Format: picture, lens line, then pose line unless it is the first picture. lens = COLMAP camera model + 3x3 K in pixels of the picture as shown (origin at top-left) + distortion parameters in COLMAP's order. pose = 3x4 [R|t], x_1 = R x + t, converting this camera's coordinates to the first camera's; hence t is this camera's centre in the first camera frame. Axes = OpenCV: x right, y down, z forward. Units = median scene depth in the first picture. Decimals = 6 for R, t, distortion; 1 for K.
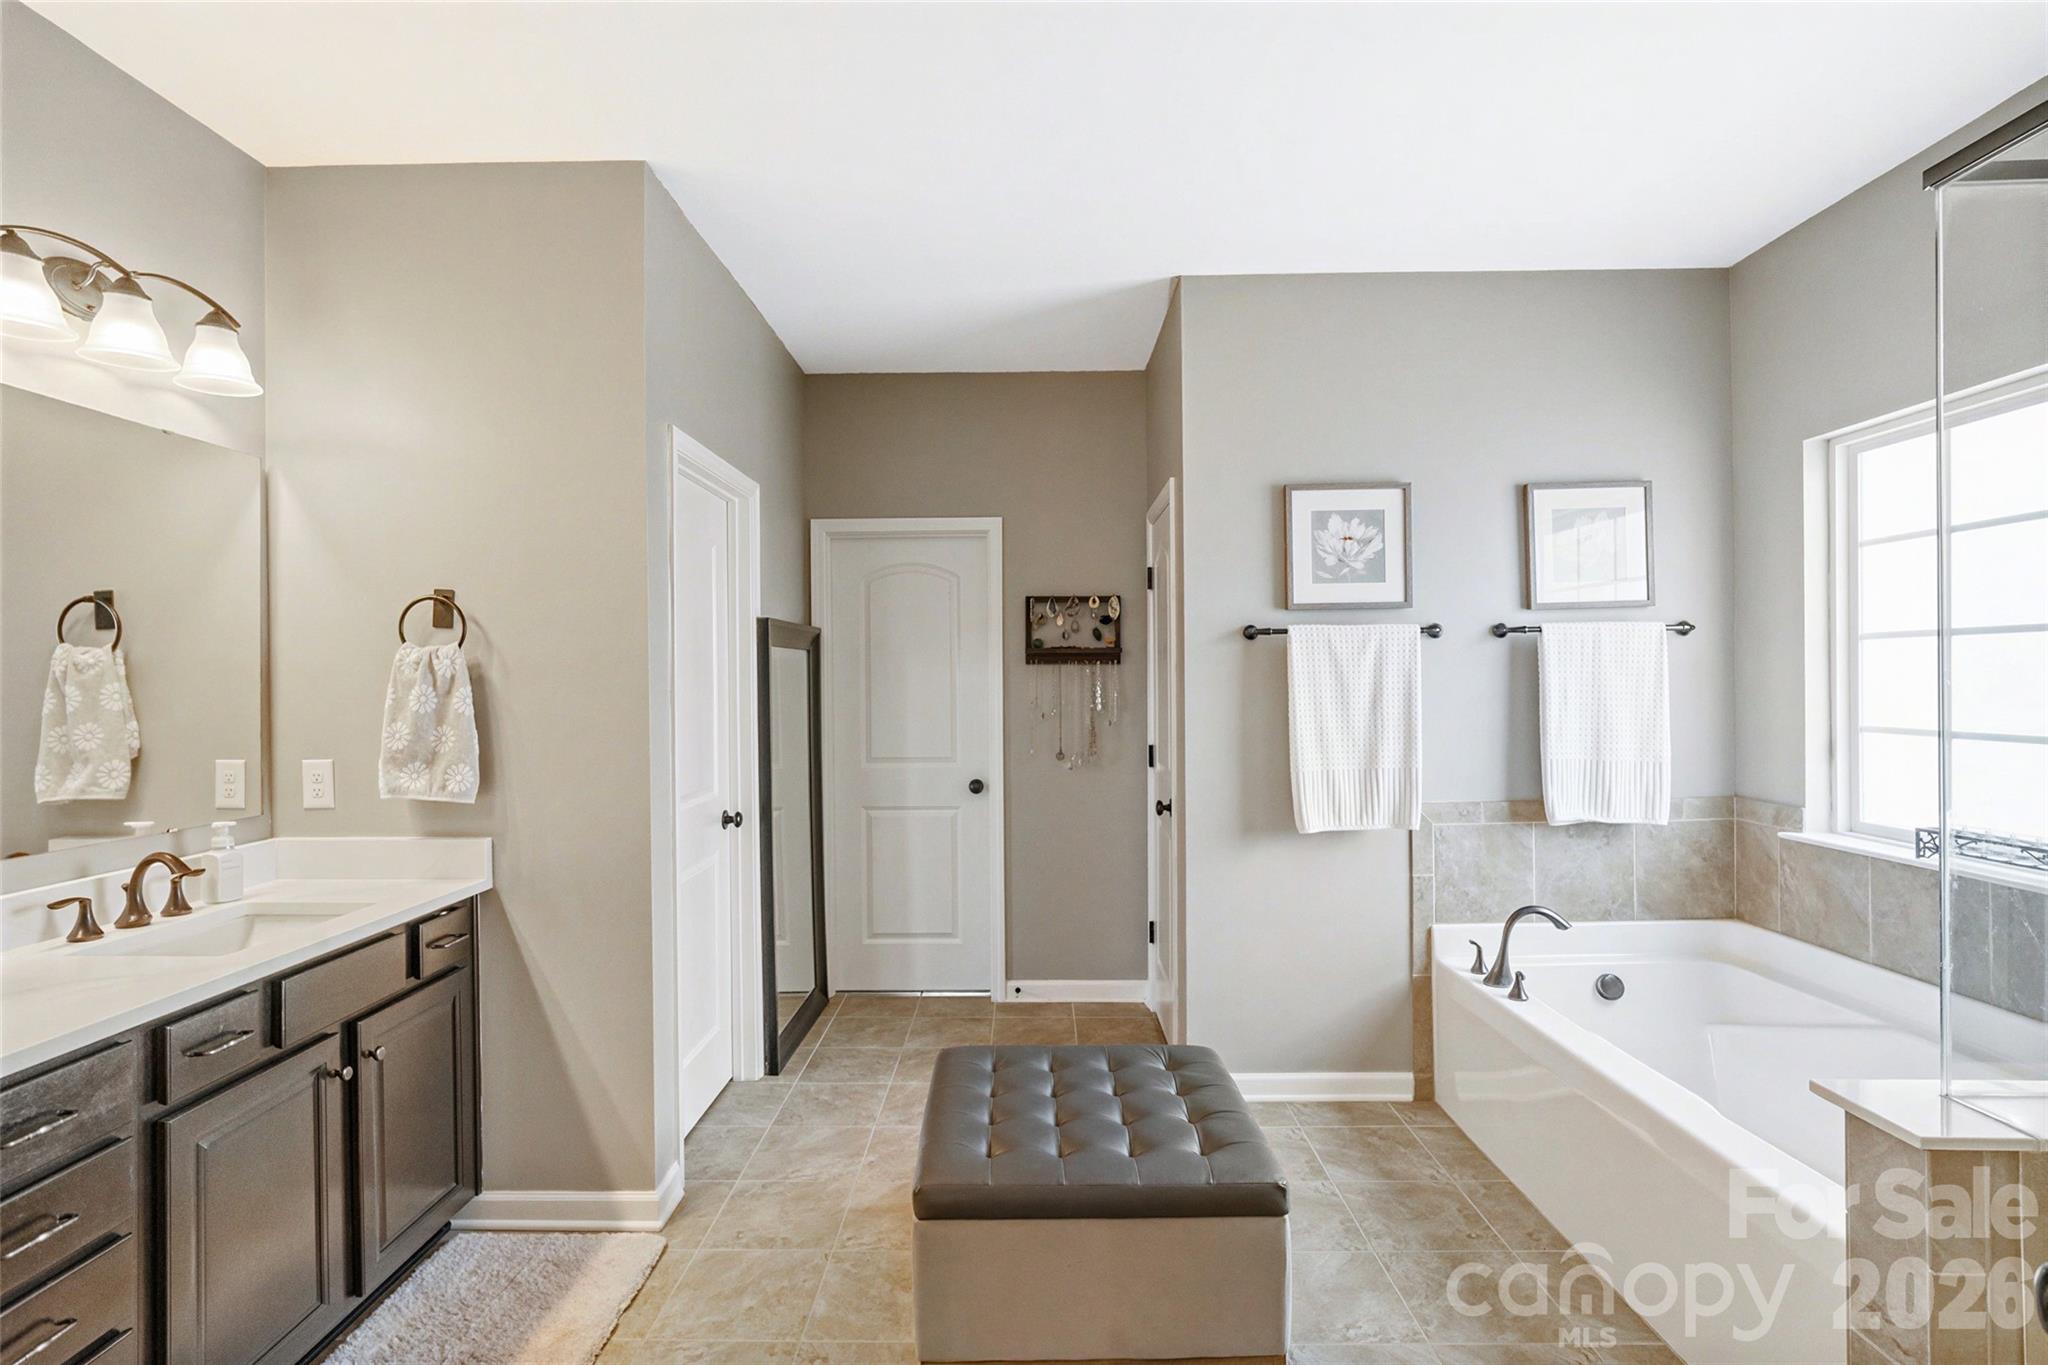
lens RADIAL K [[979.2, 0, 1016.1], [0, 979.2, 681.2], [0, 0, 1]] dist [-0.001026, -0.000002]
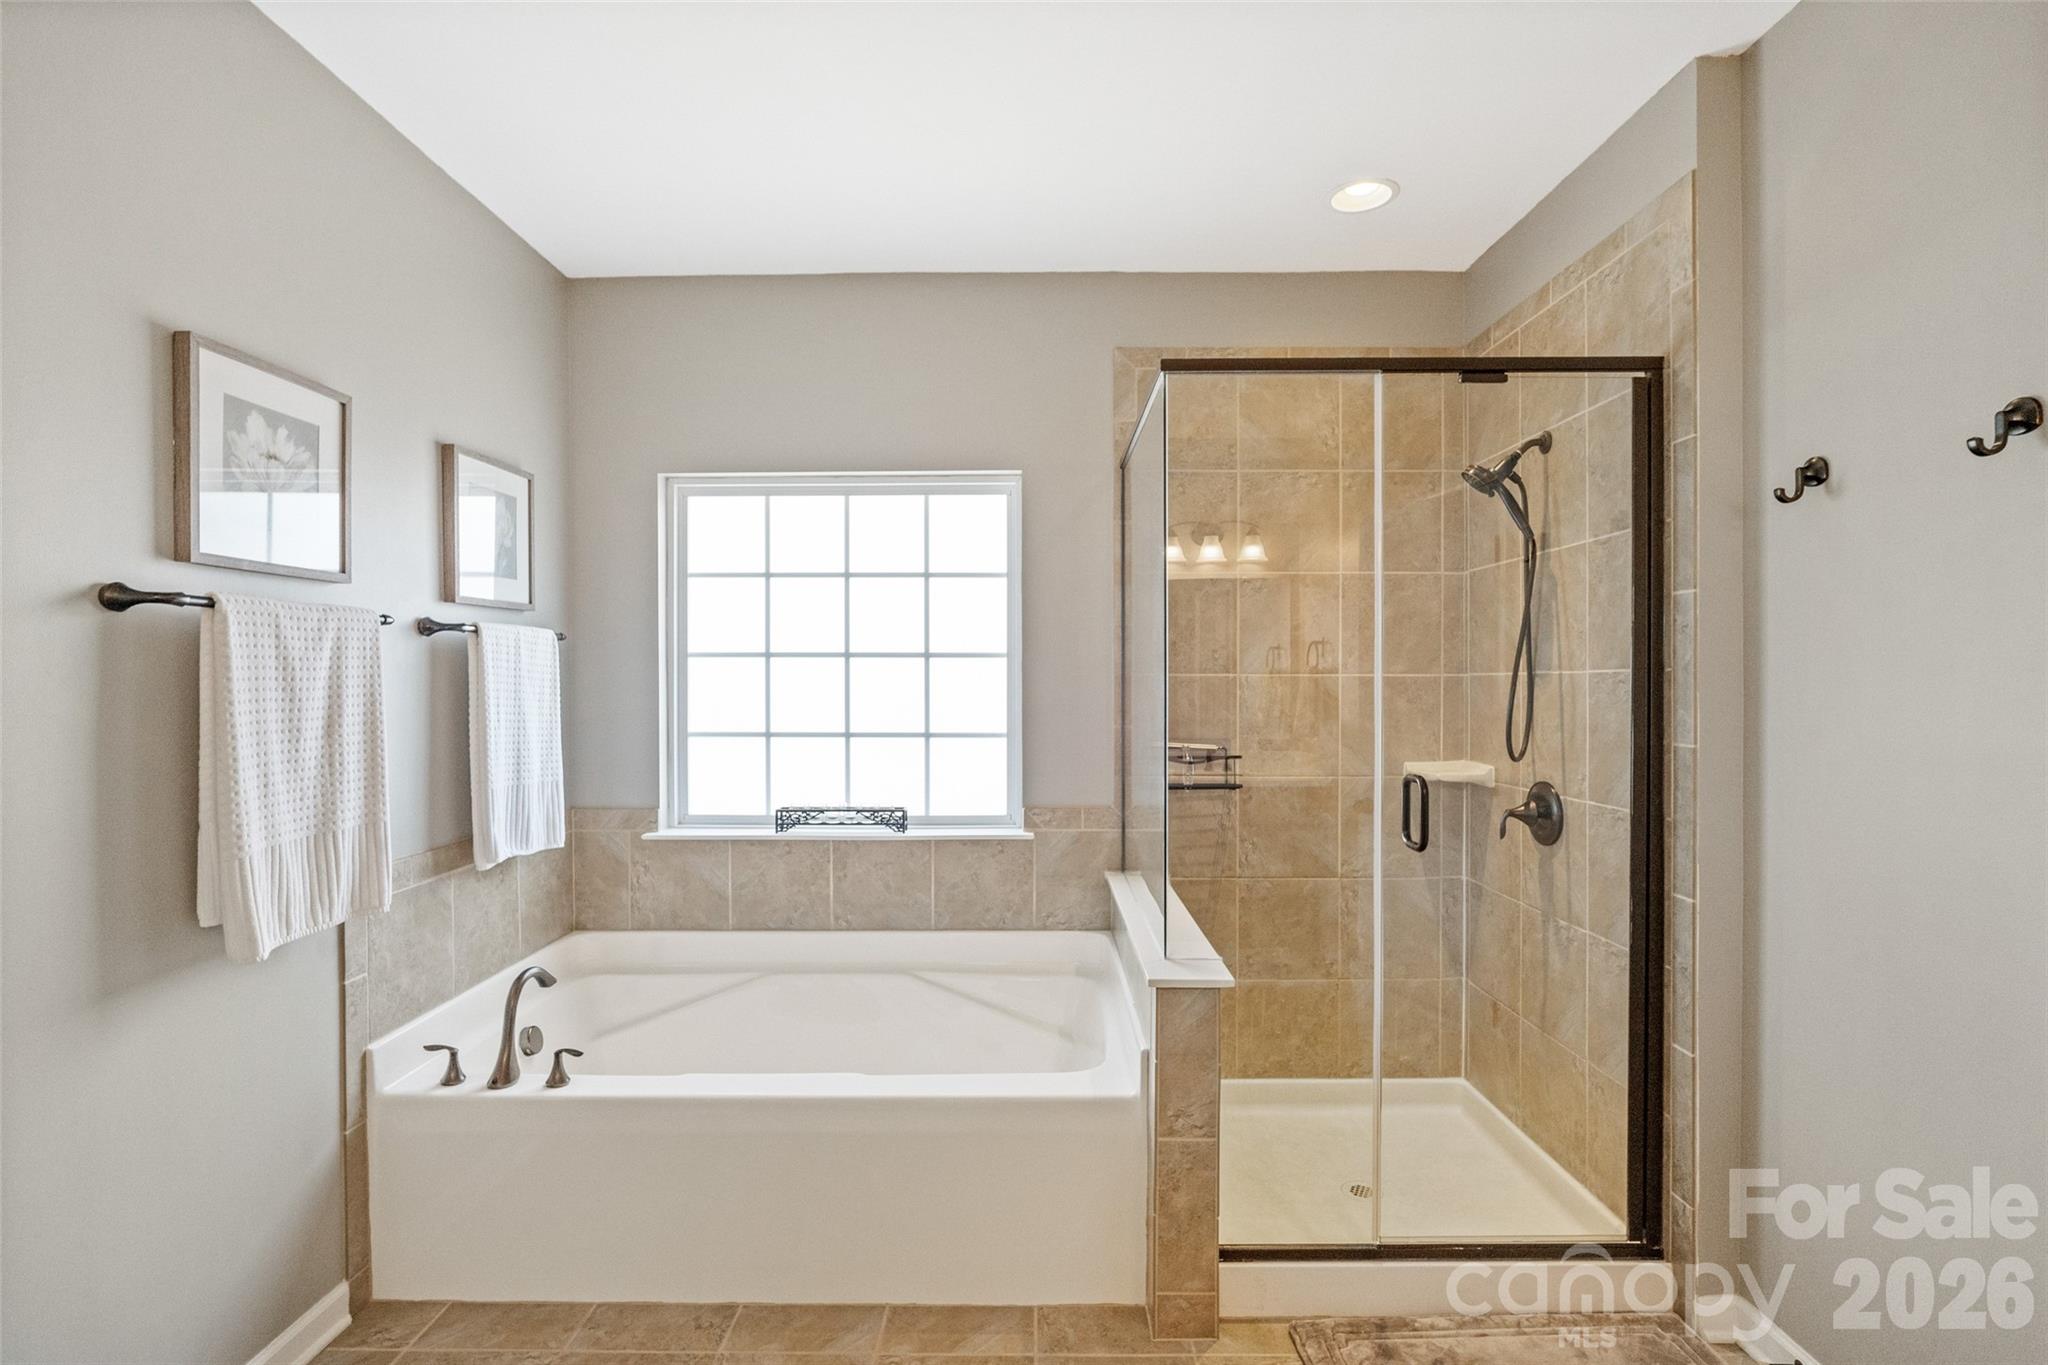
lens RADIAL K [[979.2, 0, 1016.1], [0, 979.2, 681.2], [0, 0, 1]] dist [-0.001026, -0.000002]
pose [[-0.013263, 0.012093, 0.999839, -0.274244], [-0.001355, 0.999926, -0.012112, -0.000818], [-0.999911, -0.001516, -0.013246, 0.558068]]
